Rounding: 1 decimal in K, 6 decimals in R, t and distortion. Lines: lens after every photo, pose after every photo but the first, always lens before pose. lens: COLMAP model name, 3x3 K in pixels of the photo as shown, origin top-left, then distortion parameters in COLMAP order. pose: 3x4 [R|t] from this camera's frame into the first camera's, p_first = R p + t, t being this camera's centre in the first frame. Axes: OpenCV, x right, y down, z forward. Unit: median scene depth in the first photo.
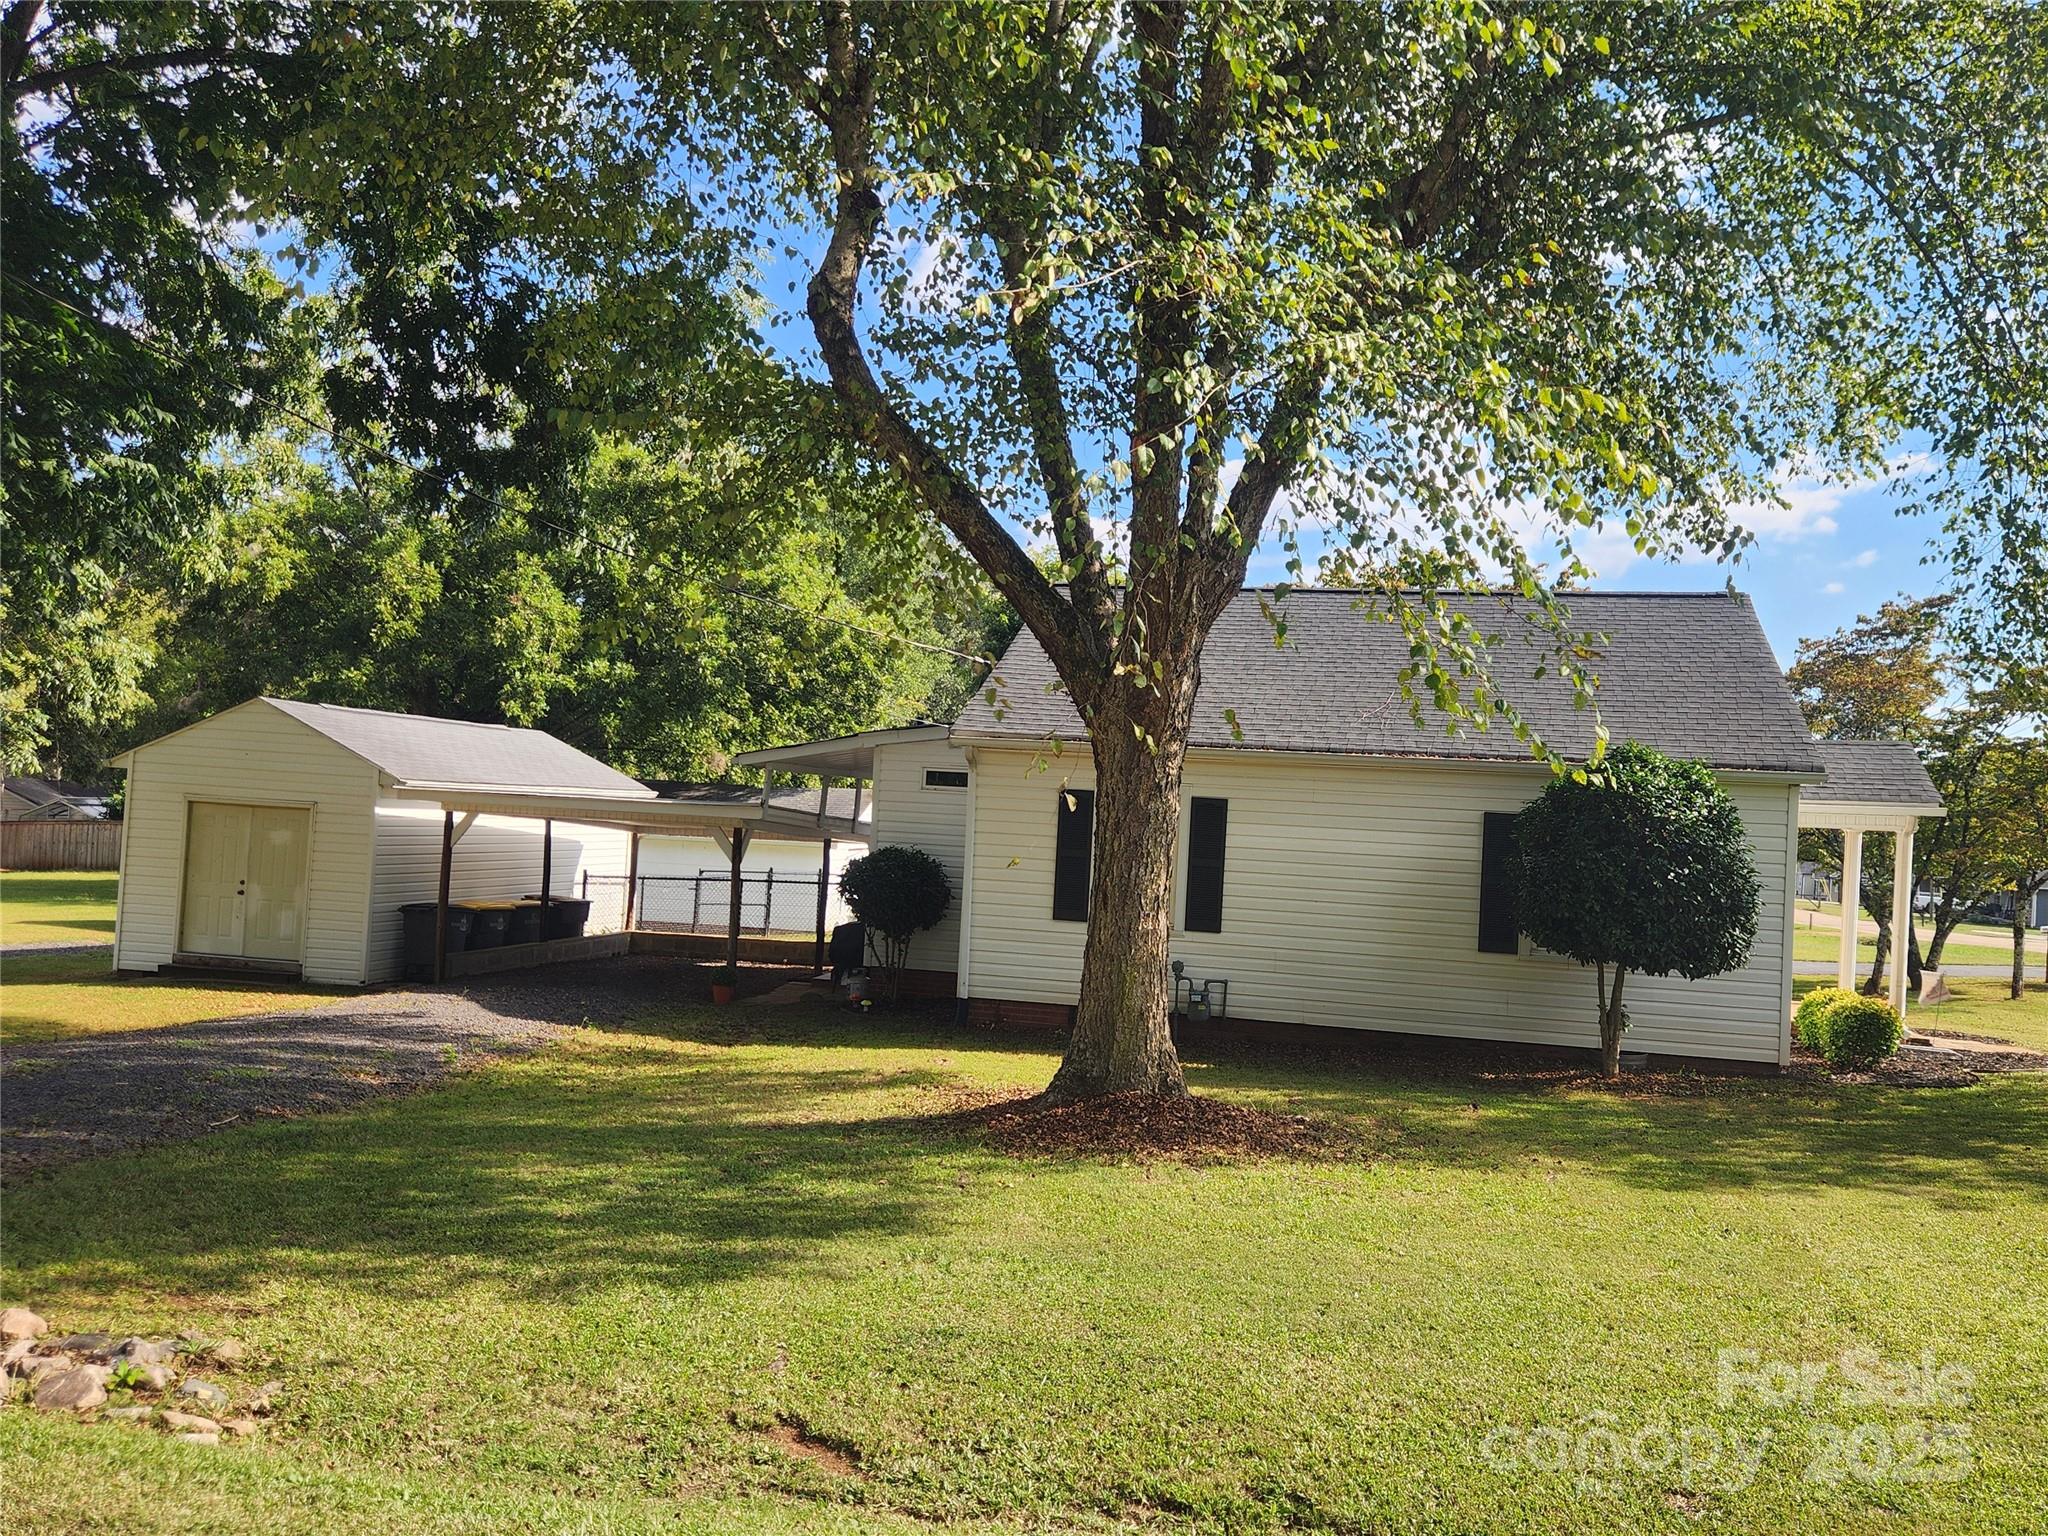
lens RADIAL K [[1370.9, 0, 1024.0], [0, 1370.9, 768.0], [0, 0, 1]] dist [0.000675, -0.046516]
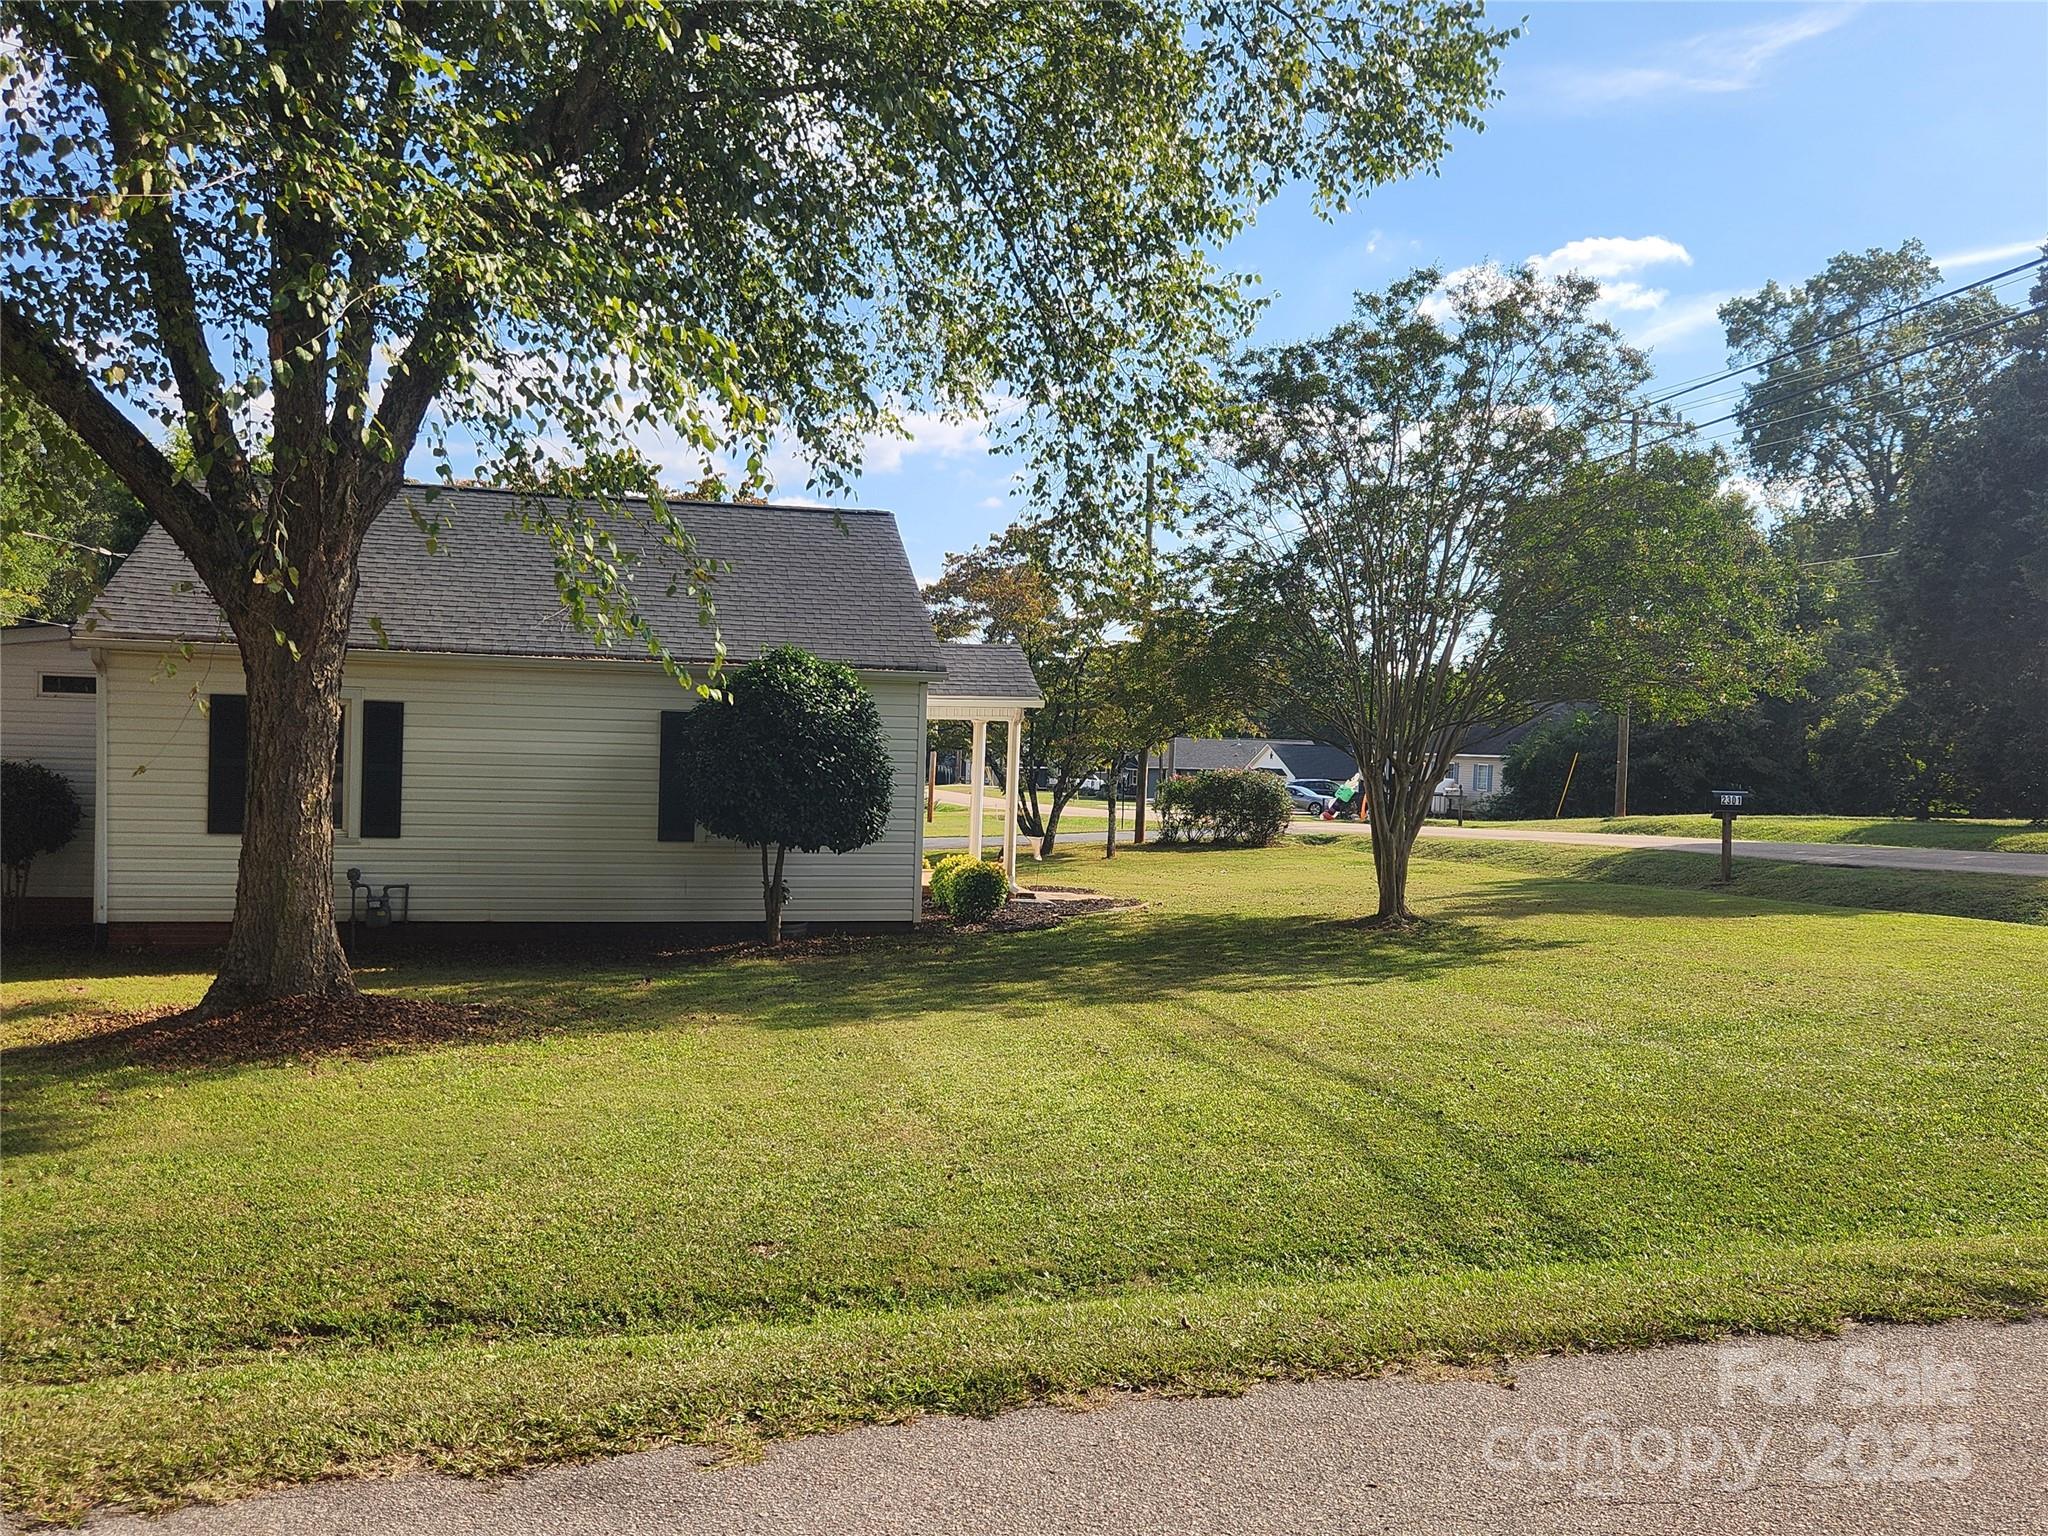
lens RADIAL K [[1576.3, 0, 1023.4], [0, 1576.3, 781.5], [0, 0, 1]] dist [0.027566, -0.035021]
pose [[0.890112, -0.039132, 0.454060, 0.031225], [0.006925, 0.997353, 0.072379, 0.000022], [-0.455690, -0.061281, 0.888027, -0.255117]]
